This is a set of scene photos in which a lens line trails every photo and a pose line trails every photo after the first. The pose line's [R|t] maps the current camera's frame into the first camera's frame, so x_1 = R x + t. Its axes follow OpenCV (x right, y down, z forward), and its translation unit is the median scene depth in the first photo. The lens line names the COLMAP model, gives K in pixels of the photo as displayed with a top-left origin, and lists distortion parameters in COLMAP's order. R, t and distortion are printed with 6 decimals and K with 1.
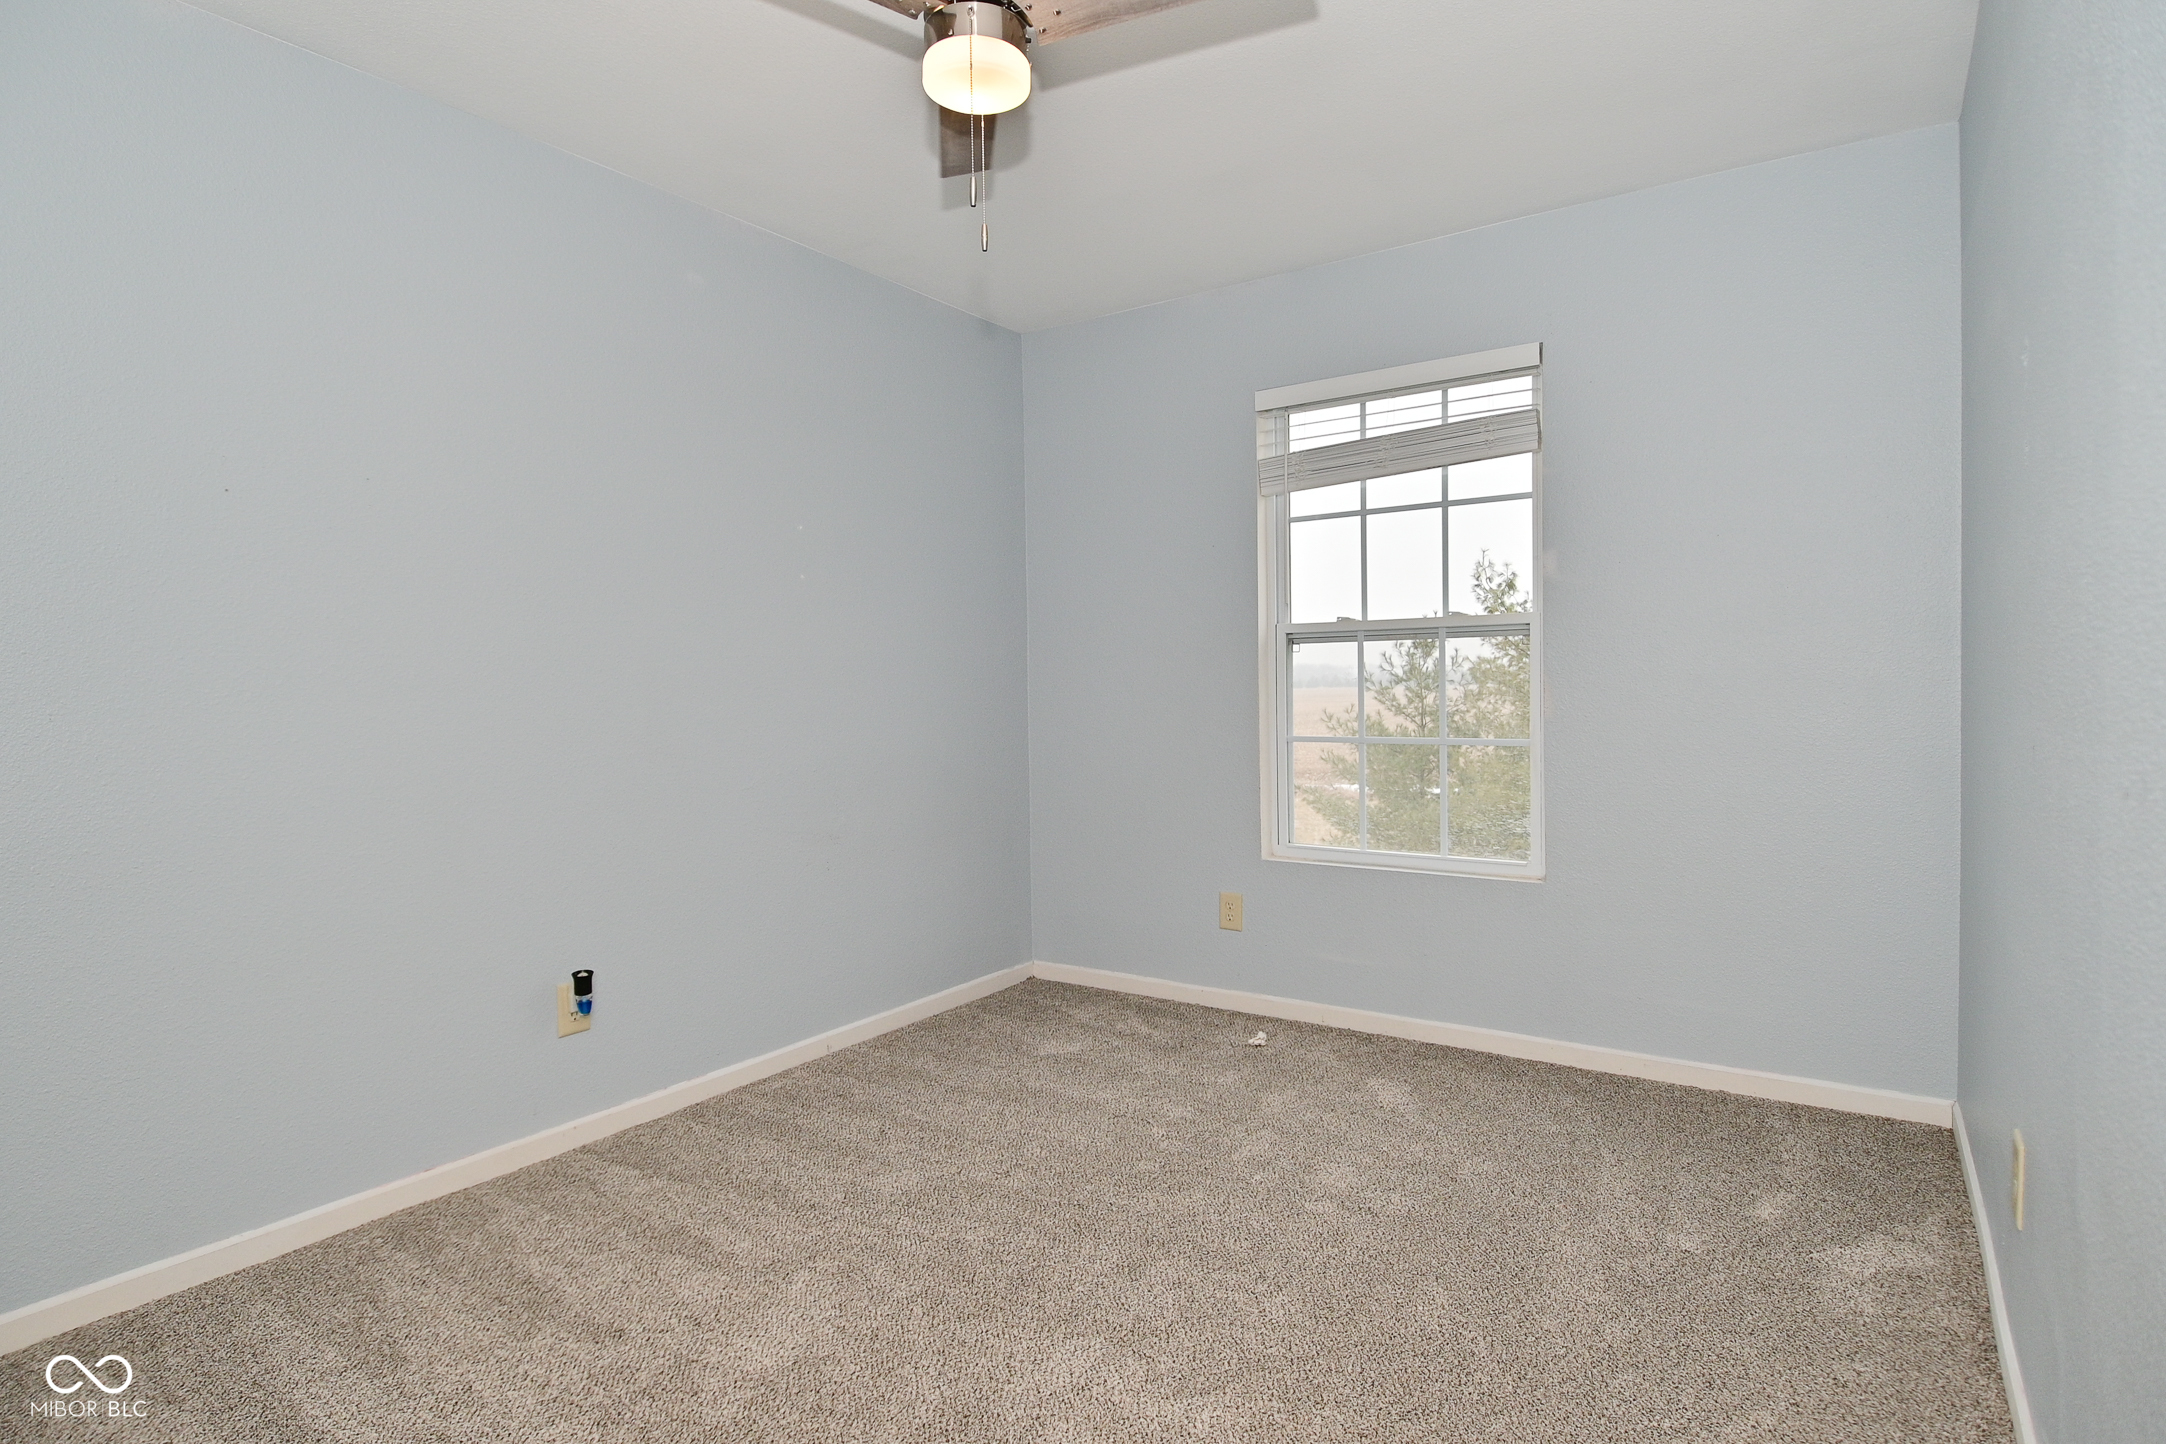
lens RADIAL K [[1181.0, 0, 1074.8], [0, 1181.0, 699.4], [0, 0, 1]] dist [0.023091, -0.035186]
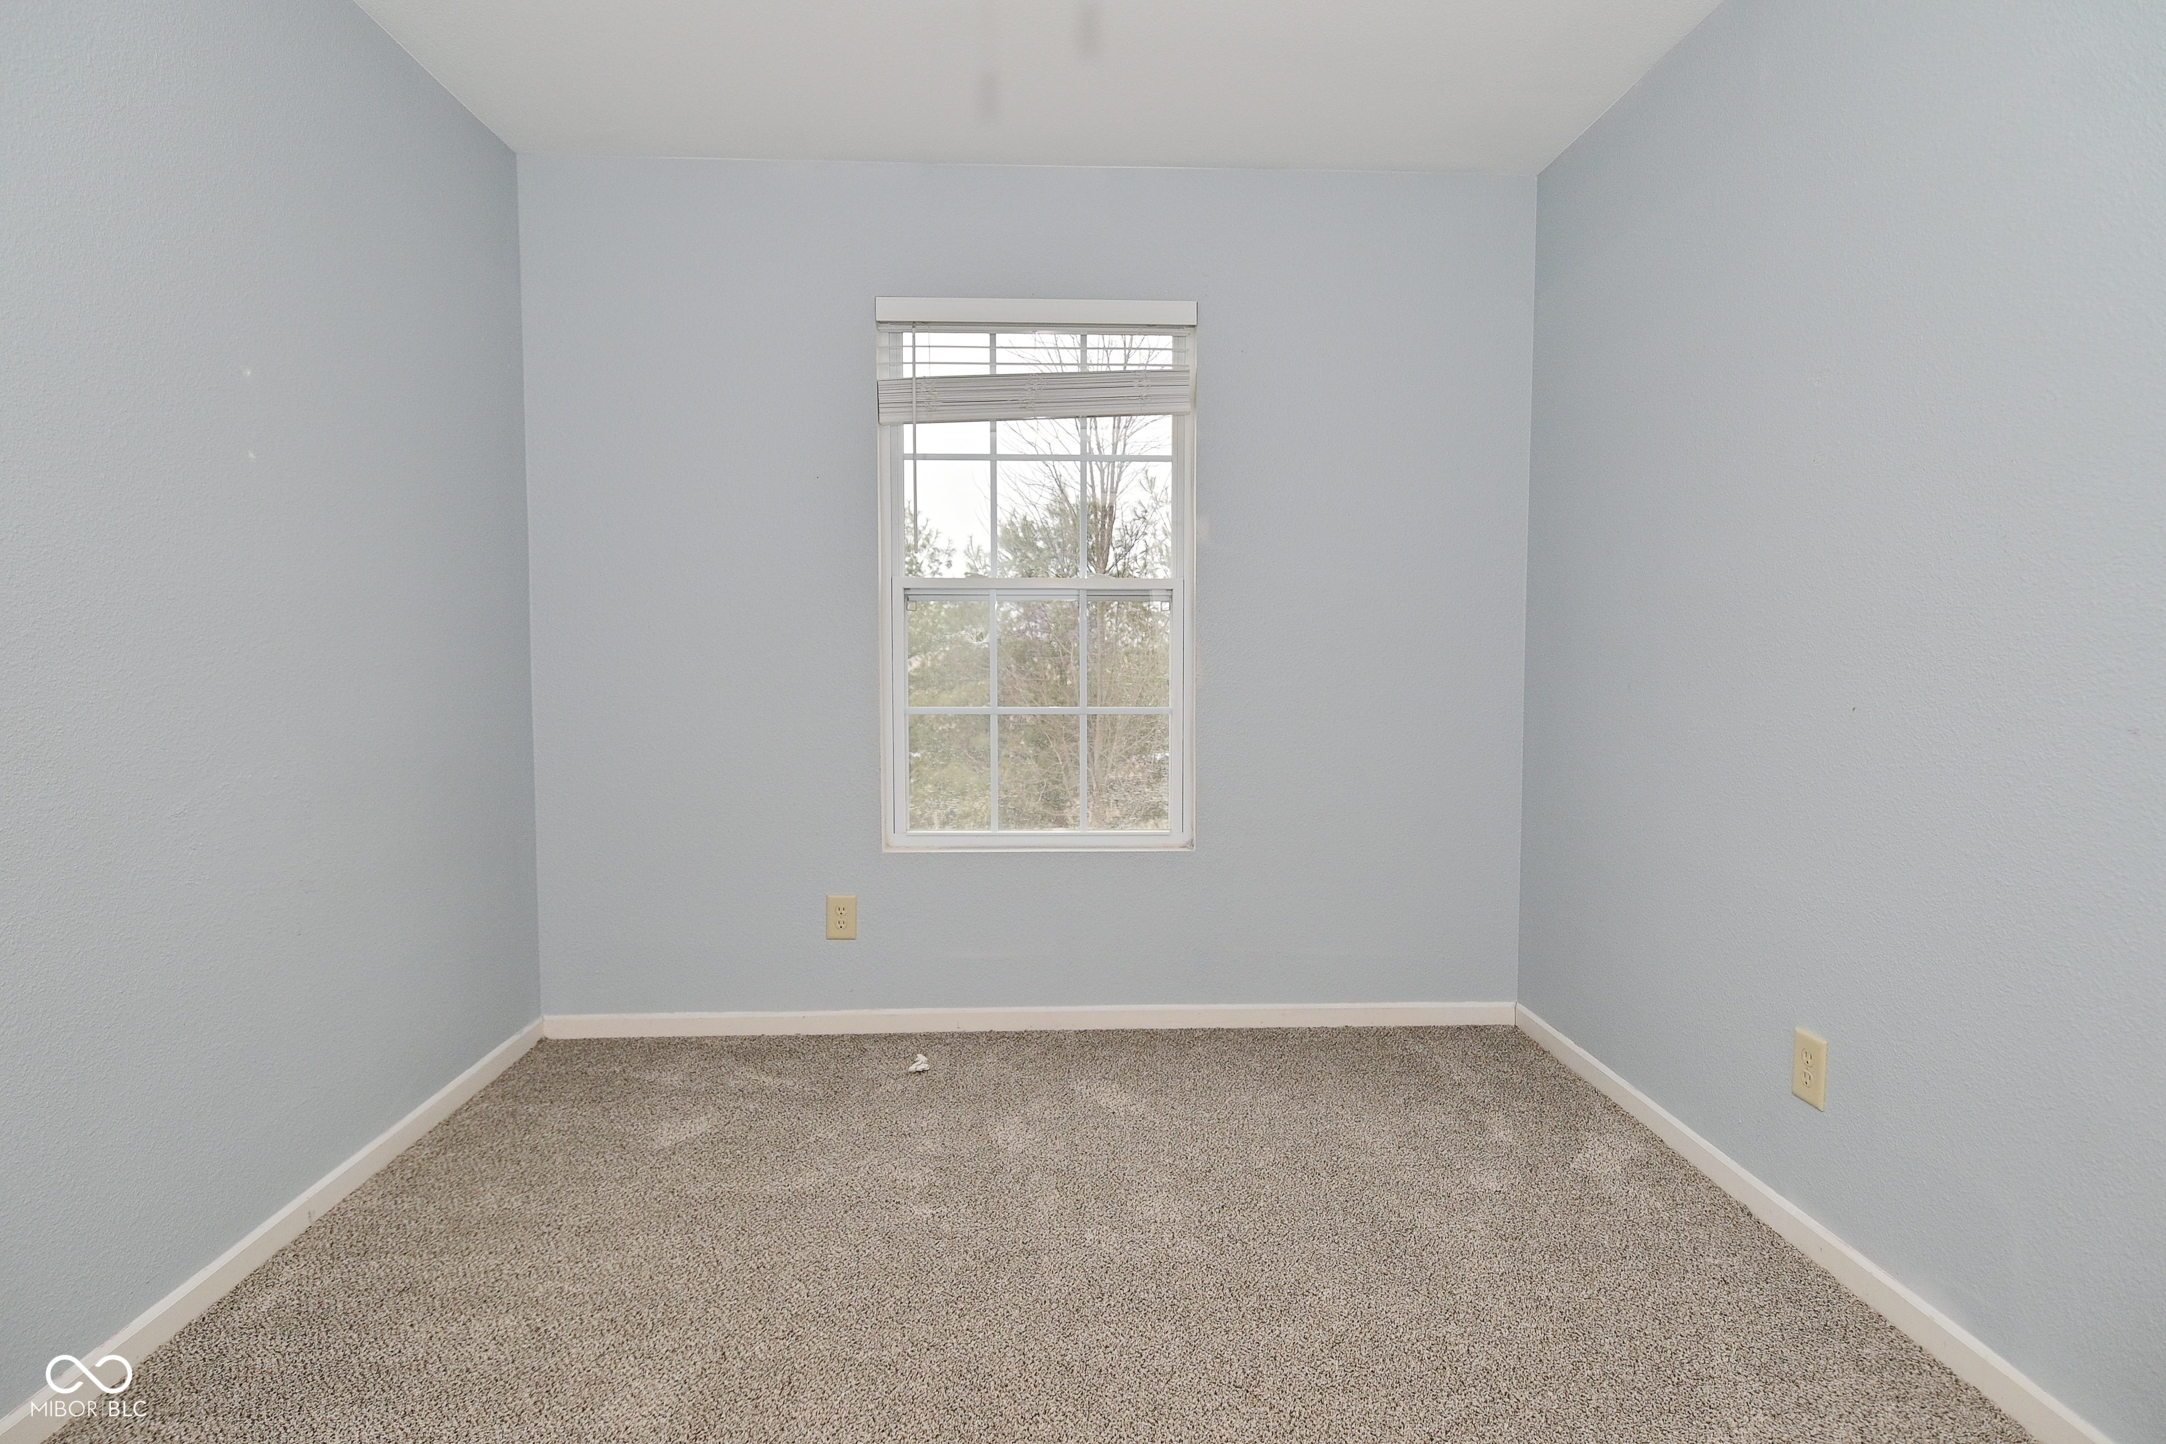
lens RADIAL K [[1181.0, 0, 1074.8], [0, 1181.0, 699.4], [0, 0, 1]] dist [0.023091, -0.035186]
pose [[0.788012, -0.018351, 0.615386, -0.272978], [-0.005611, 0.999300, 0.036983, -0.008381], [-0.615634, -0.032596, 0.787358, 0.260510]]
